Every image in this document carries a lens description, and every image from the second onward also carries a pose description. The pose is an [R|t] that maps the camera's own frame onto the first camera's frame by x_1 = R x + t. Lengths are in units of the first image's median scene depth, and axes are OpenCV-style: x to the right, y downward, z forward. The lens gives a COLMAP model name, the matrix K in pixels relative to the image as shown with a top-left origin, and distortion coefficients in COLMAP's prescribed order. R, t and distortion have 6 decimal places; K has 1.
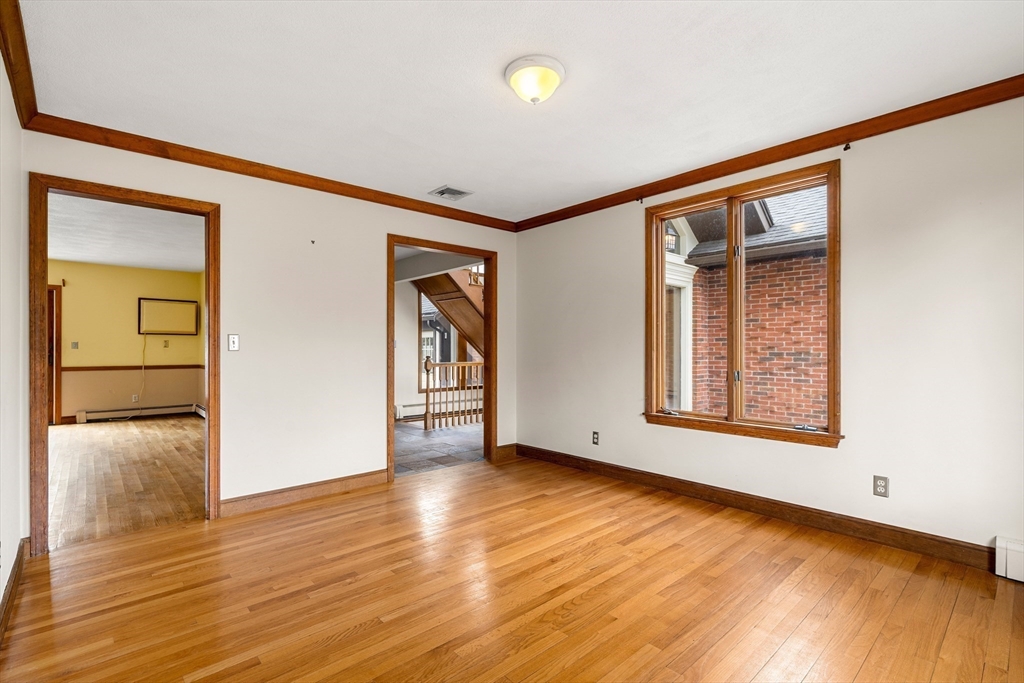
lens RADIAL K [[467.2, 0, 511.6], [0, 467.2, 348.9], [0, 0, 1]] dist [0.001166, -0.000324]
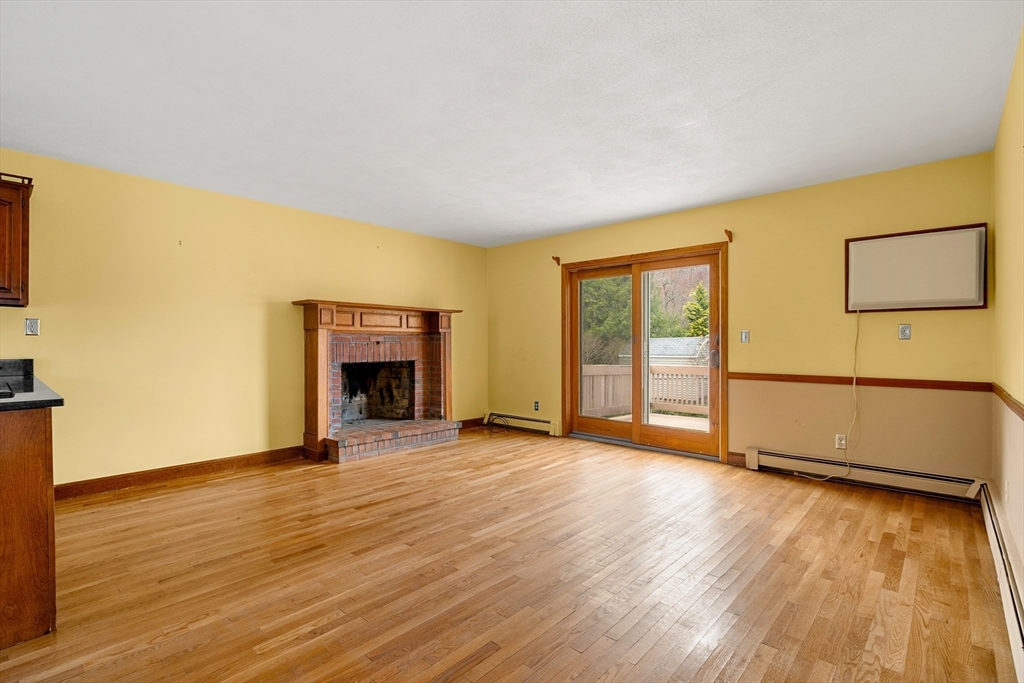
lens RADIAL K [[467.2, 0, 506.0], [0, 467.2, 341.9], [0, 0, 1]] dist [0.001166, -0.000324]
pose [[0.090363, 0.001145, -0.995908, -0.338928], [0.002329, 0.999996, 0.001361, -0.002424], [0.995906, -0.002442, 0.090360, 0.598259]]
